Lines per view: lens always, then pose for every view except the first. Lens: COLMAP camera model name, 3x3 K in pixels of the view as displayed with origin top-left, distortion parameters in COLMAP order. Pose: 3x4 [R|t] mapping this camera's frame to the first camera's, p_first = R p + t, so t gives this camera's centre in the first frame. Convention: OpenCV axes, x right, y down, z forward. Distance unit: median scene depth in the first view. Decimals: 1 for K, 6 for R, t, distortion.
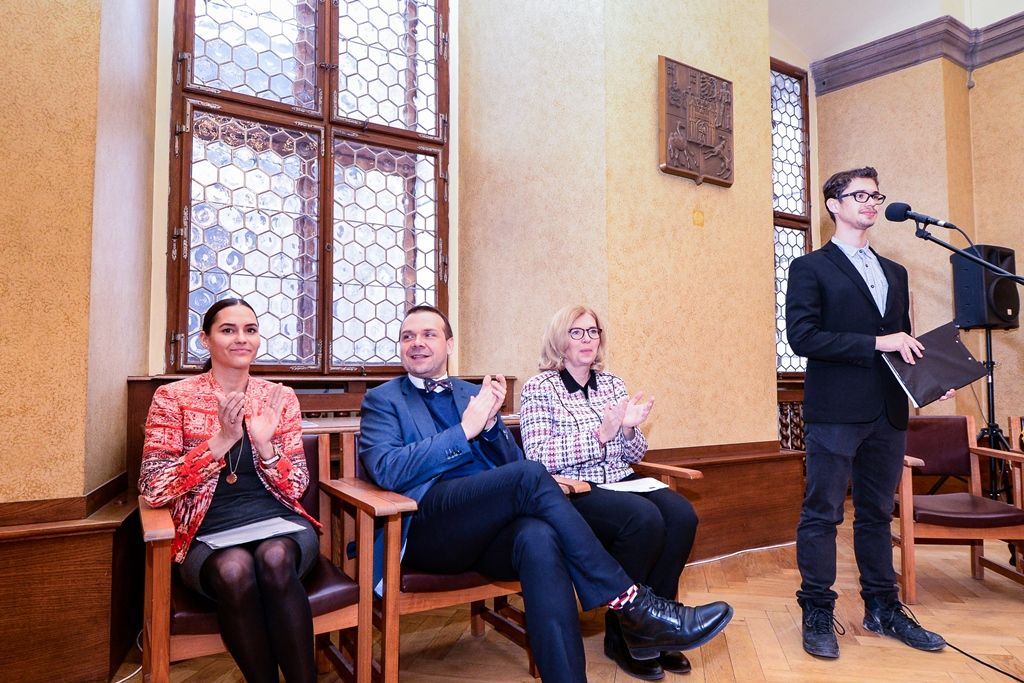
lens RADIAL K [[669.2, 0, 512.0], [0, 669.2, 341.5], [0, 0, 1]] dist [0.000834, -0.015621]
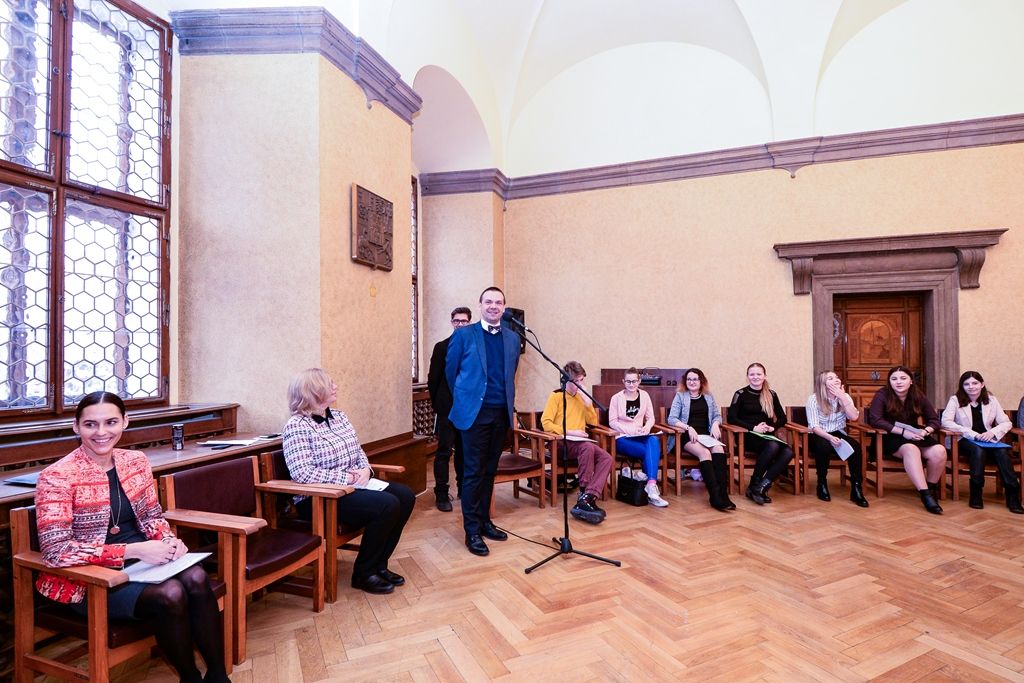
lens RADIAL K [[535.2, 0, 512.0], [0, 535.2, 341.5], [0, 0, 1]] dist [-0.003375, -0.002272]
pose [[0.778947, 0.007310, 0.627047, -0.233882], [-0.027360, 0.999376, 0.022338, -0.105794], [-0.626492, -0.034556, 0.778661, -0.148229]]
